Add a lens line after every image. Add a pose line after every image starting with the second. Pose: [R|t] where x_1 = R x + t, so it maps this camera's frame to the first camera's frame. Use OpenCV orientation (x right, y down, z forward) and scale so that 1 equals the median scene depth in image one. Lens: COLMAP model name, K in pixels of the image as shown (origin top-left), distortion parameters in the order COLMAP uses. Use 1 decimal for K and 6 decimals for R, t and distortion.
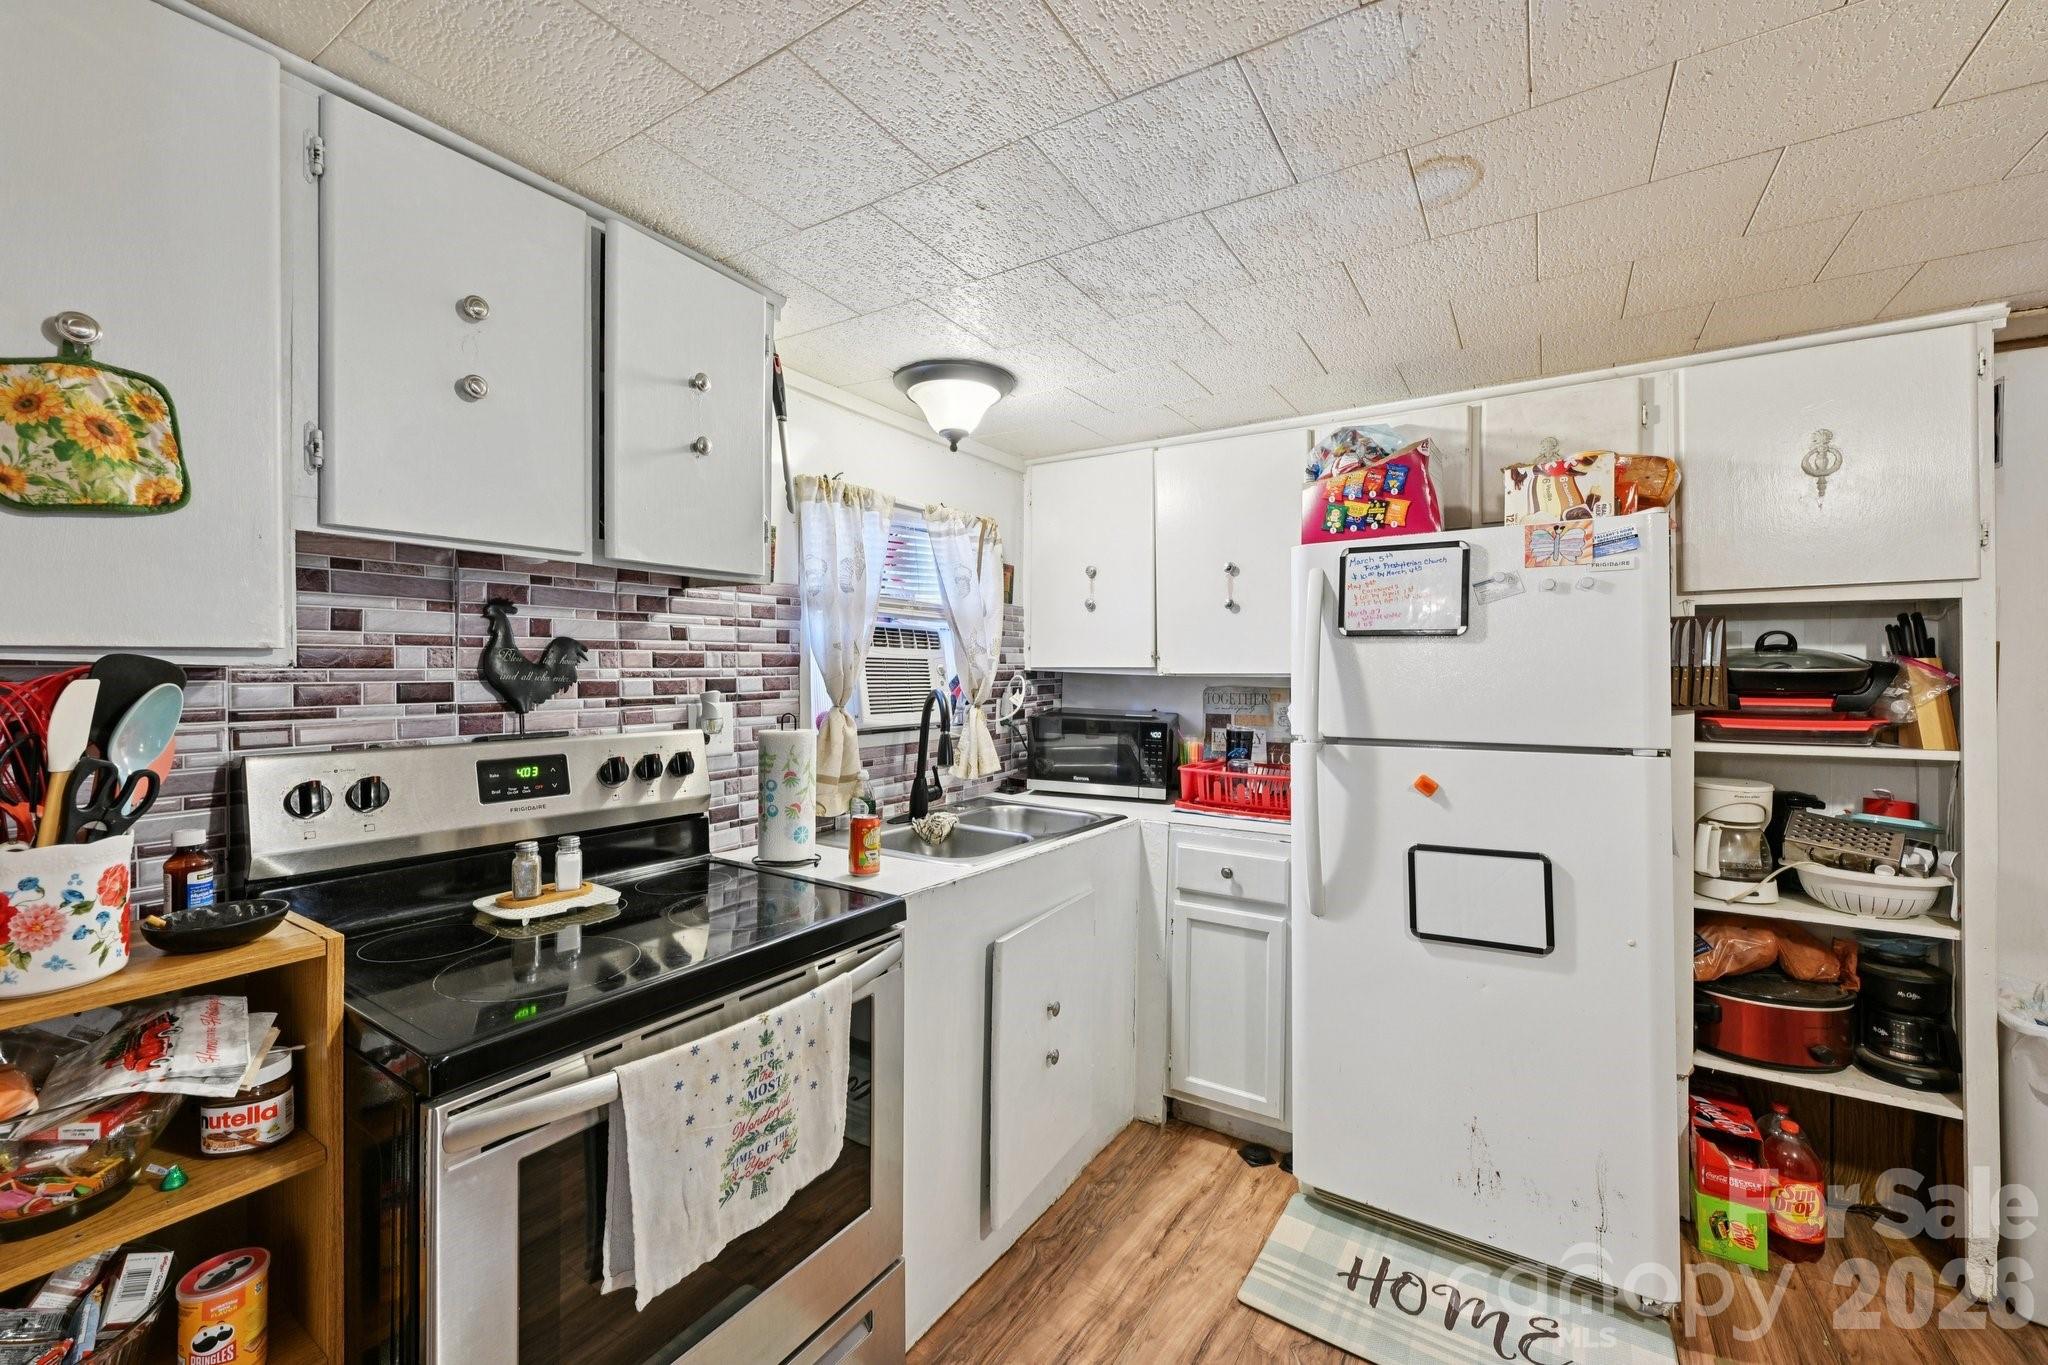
lens RADIAL K [[817.7, 0, 1008.7], [0, 817.7, 663.1], [0, 0, 1]] dist [-0.001762, 0.000255]
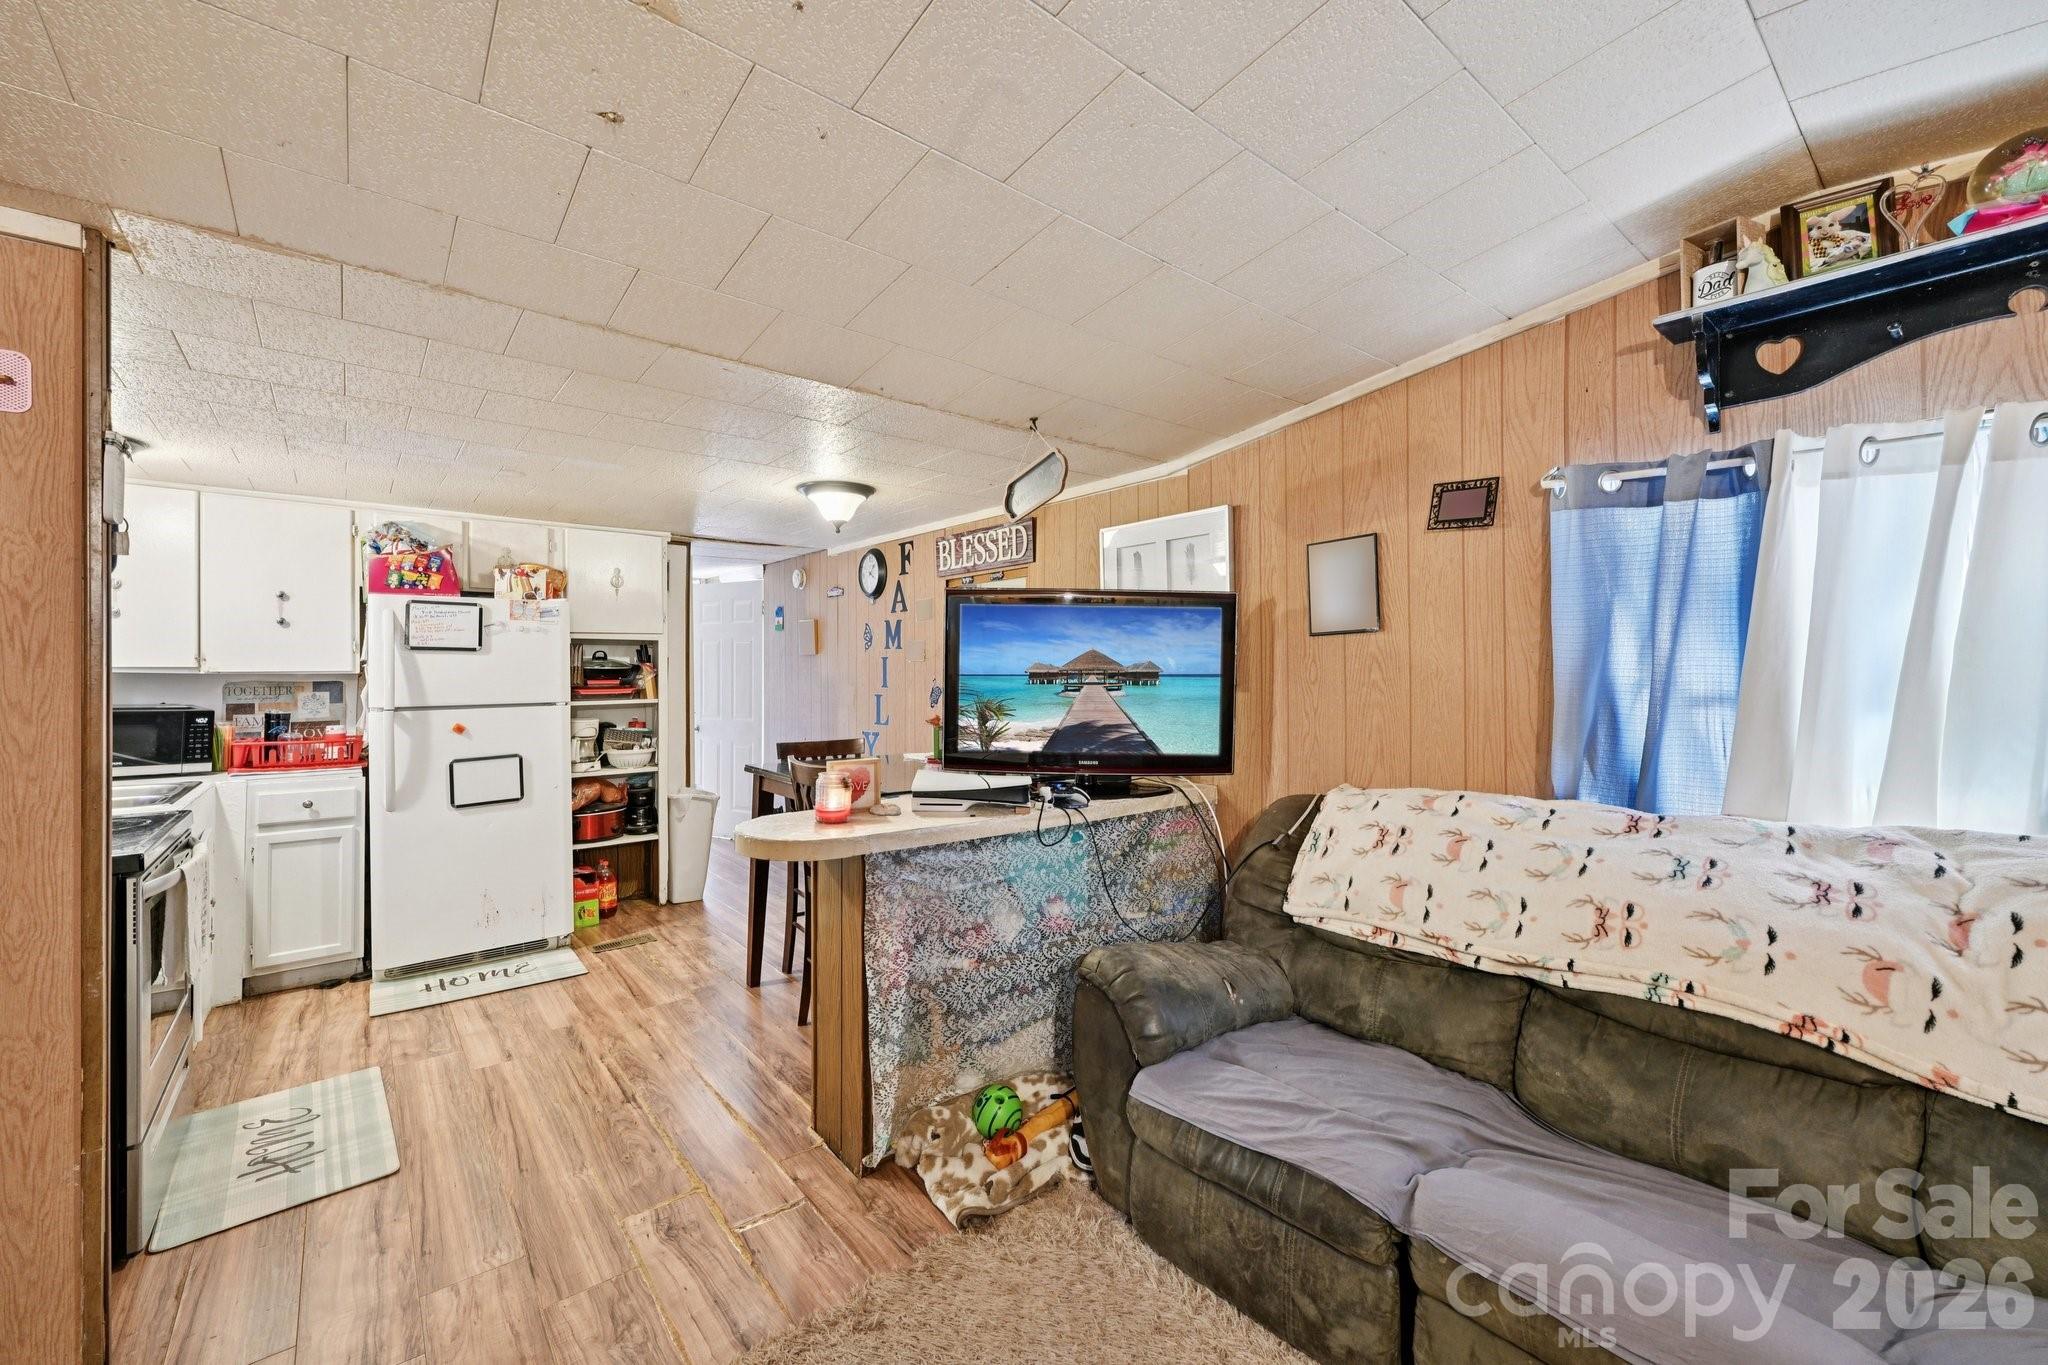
lens RADIAL K [[817.7, 0, 1014.8], [0, 817.7, 669.1], [0, 0, 1]] dist [-0.001762, 0.000255]
pose [[0.296541, -0.003154, 0.955015, -0.928848], [-0.006118, 0.999968, 0.005202, -0.008055], [-0.955001, -0.007386, 0.296512, -0.810318]]
